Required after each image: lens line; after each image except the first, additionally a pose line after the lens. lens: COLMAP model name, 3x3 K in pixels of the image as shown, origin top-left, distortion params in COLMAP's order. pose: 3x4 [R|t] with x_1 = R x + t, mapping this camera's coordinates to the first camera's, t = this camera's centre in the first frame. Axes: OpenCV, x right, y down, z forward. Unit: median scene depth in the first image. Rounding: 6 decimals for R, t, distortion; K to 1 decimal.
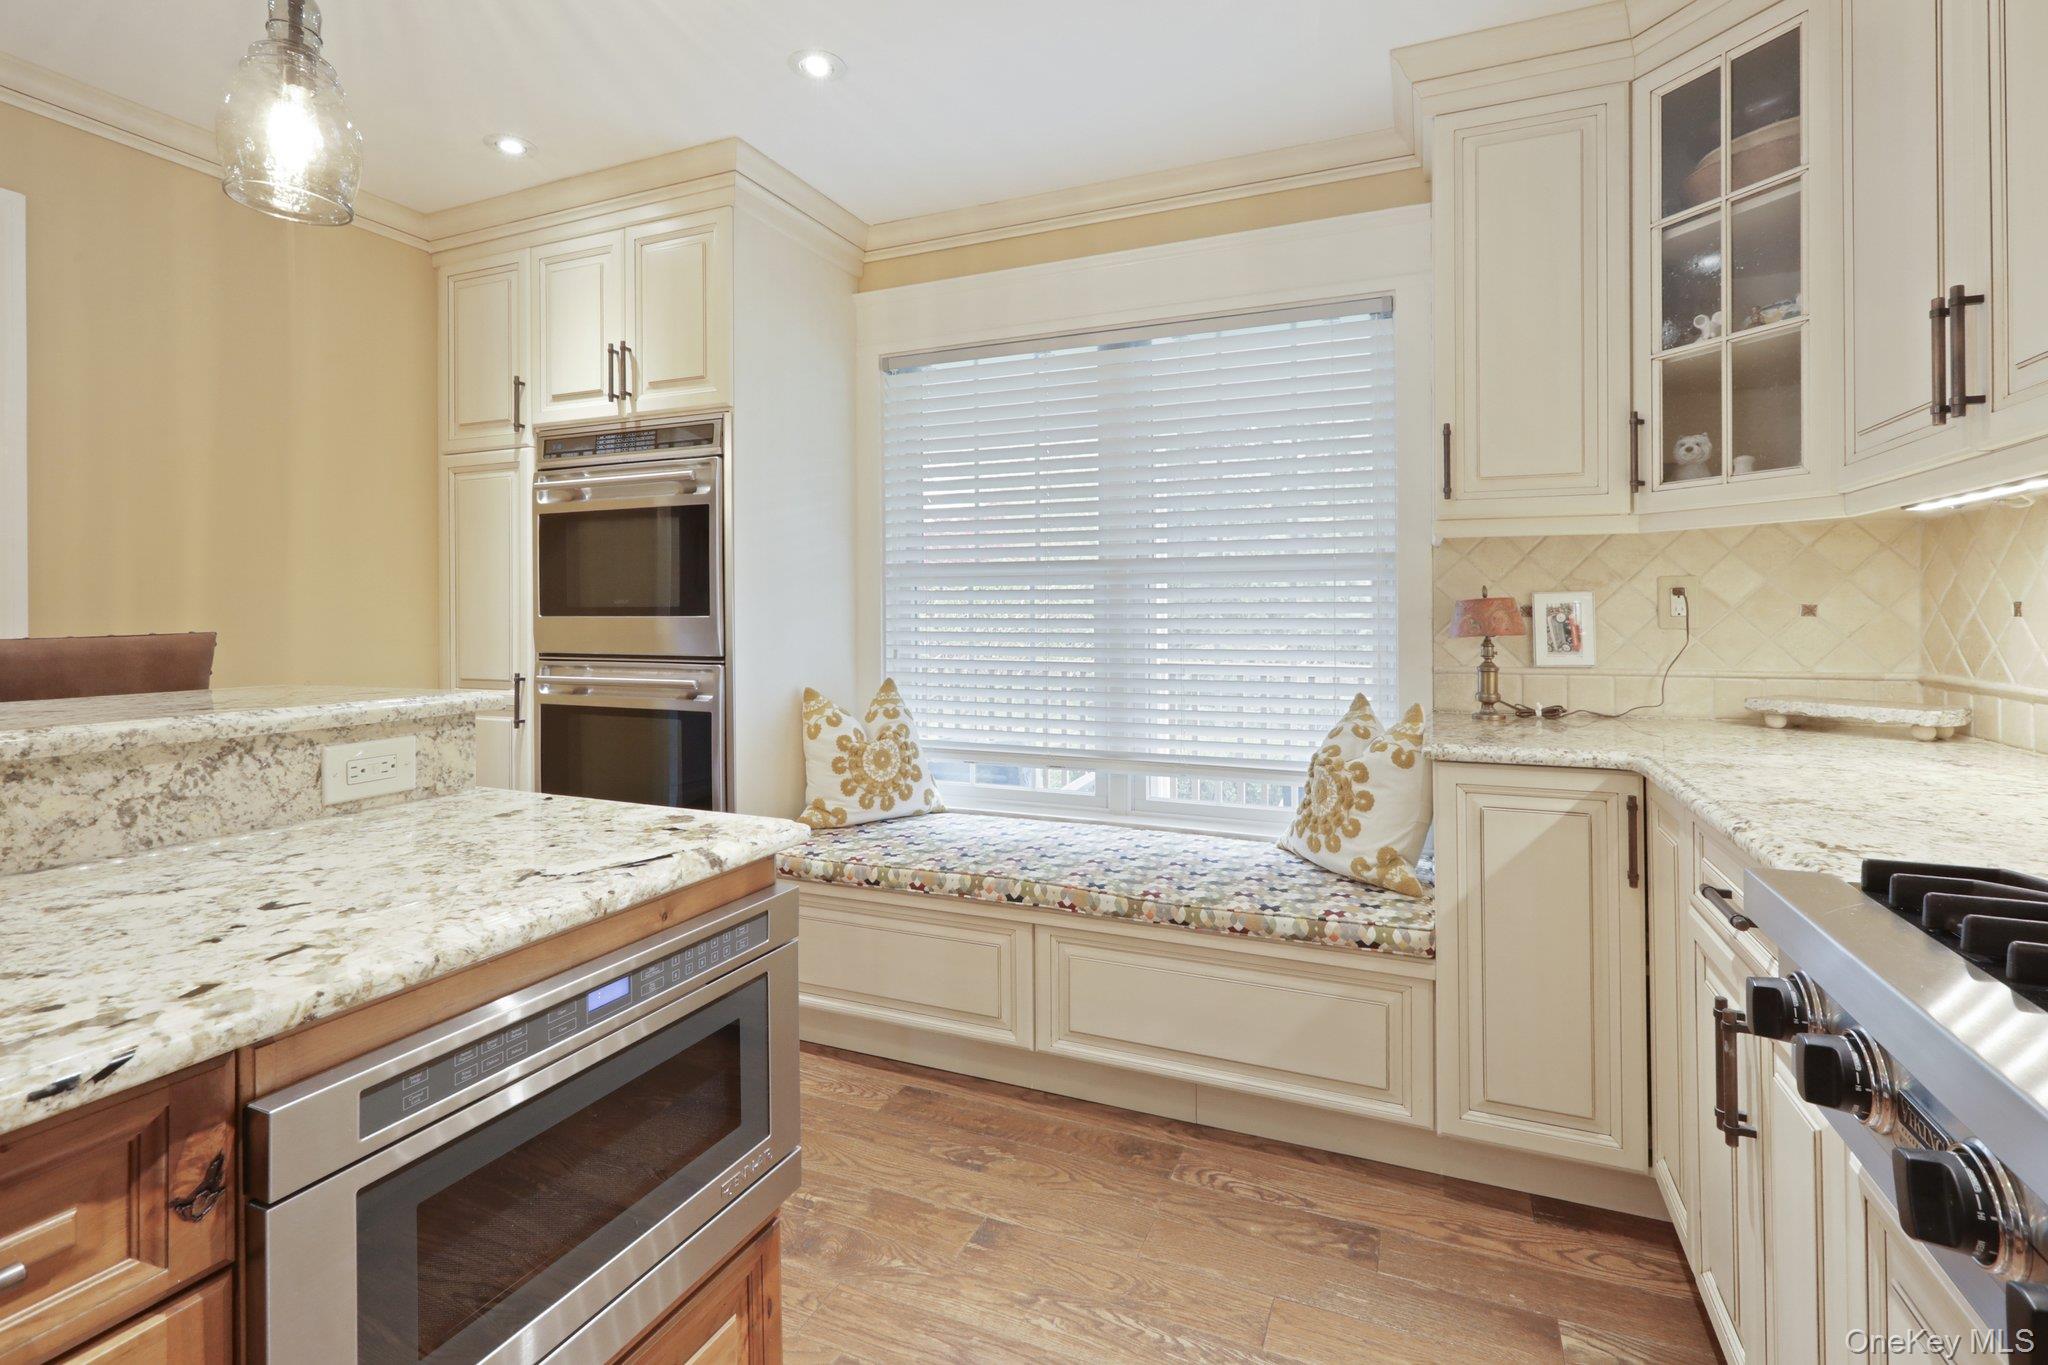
lens RADIAL K [[953.4, 0, 1036.3], [0, 953.4, 585.9], [0, 0, 1]] dist [-0.001216, 0.000314]
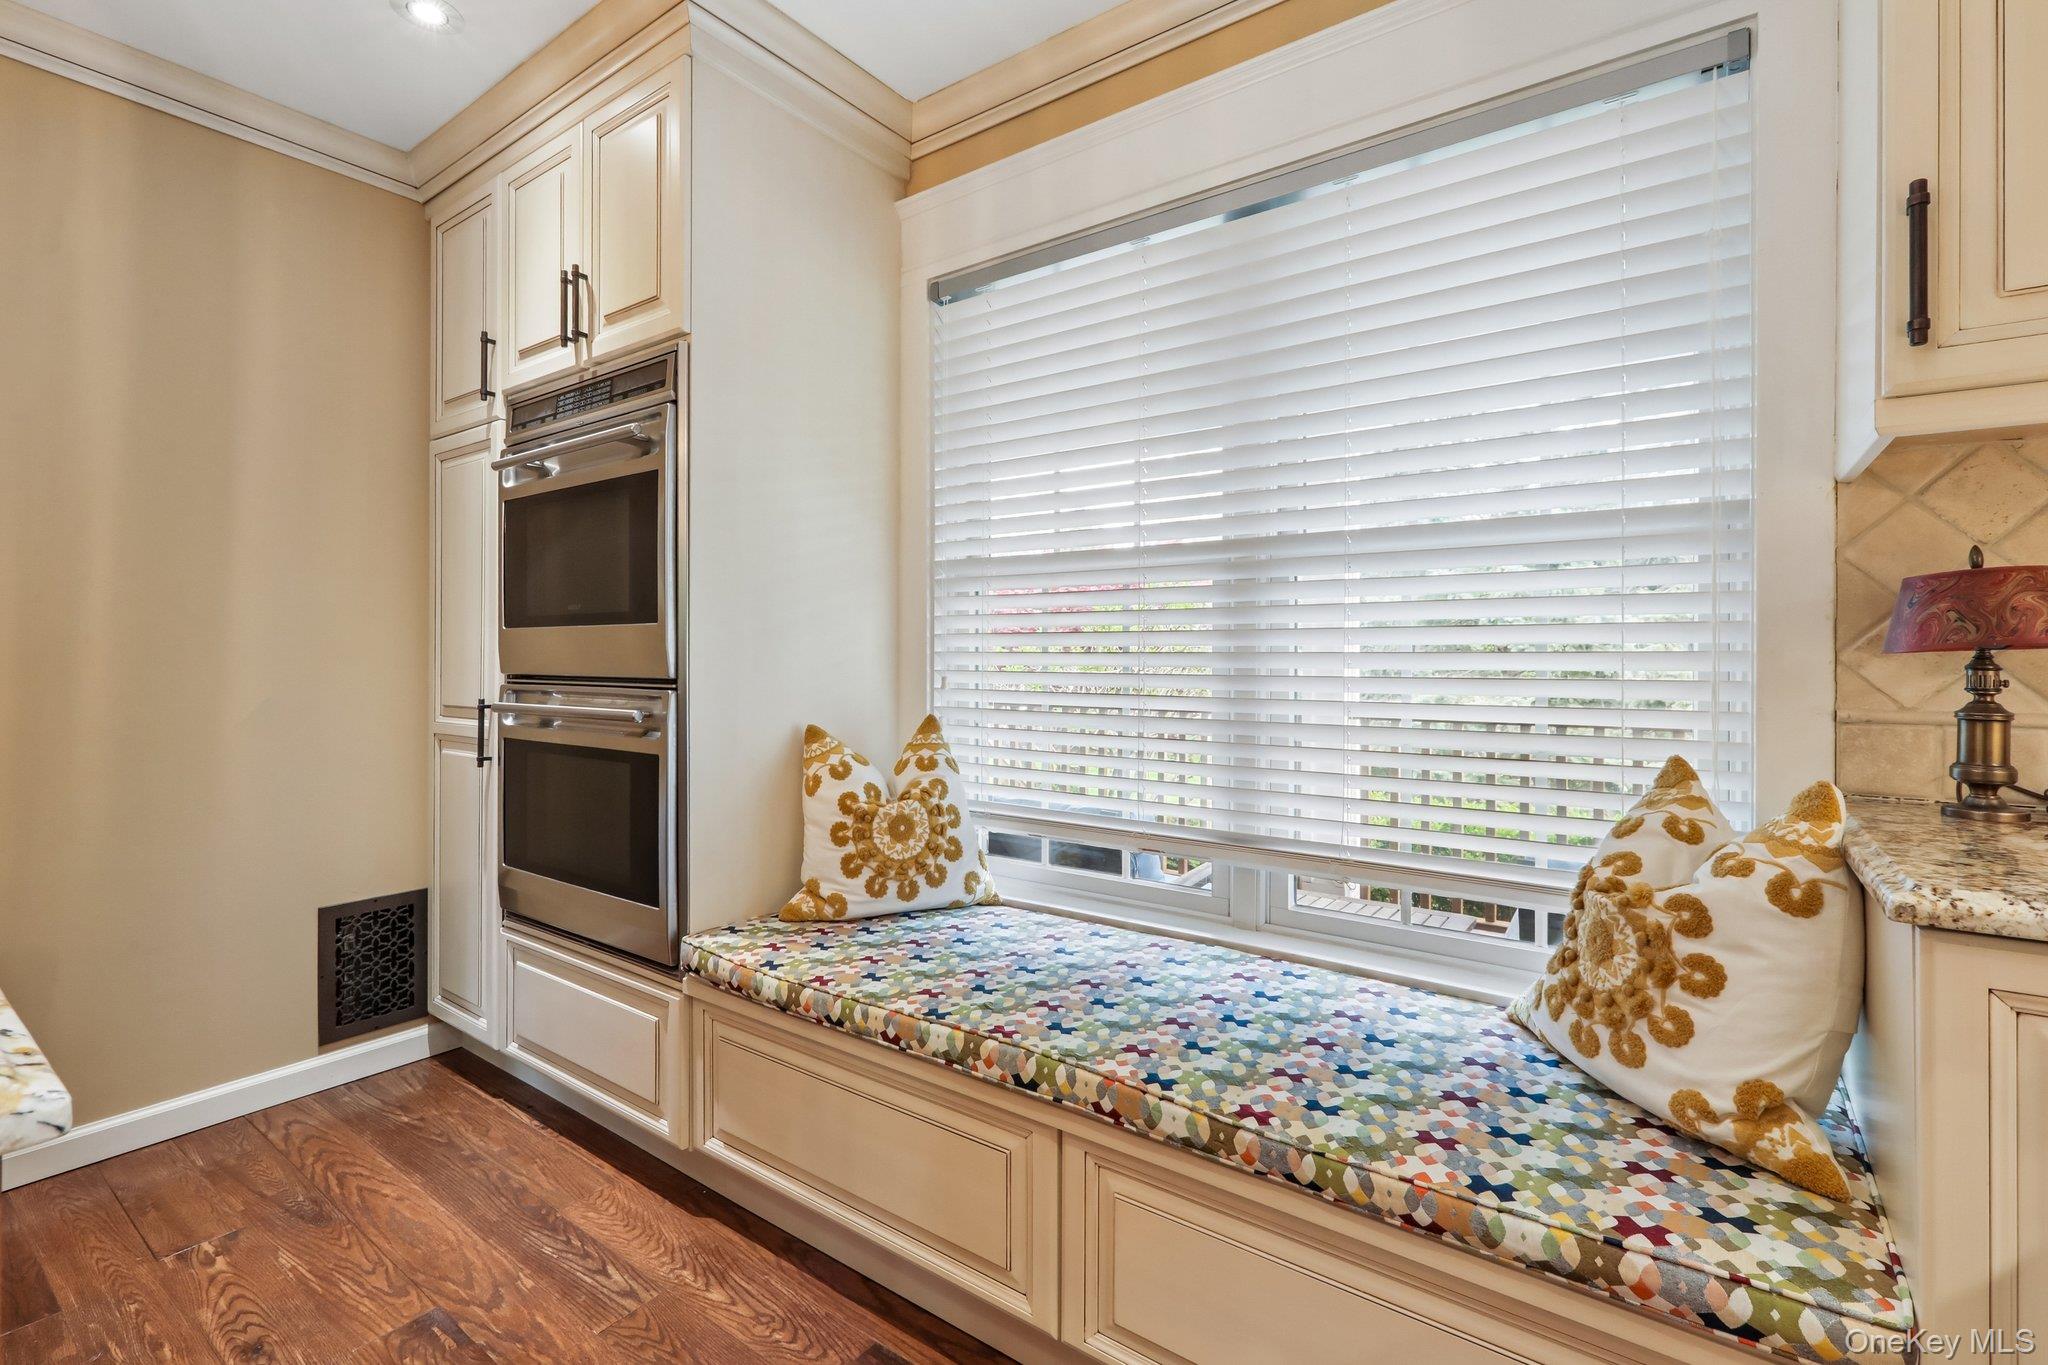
lens RADIAL K [[933.4, 0, 1024.3], [0, 933.4, 649.5], [0, 0, 1]] dist [0.000572, 0.000185]
pose [[0.972855, 0.004297, -0.231377, 0.103164], [-0.000631, 0.999873, 0.015918, 0.044615], [0.231416, -0.015340, 0.972734, 0.408781]]
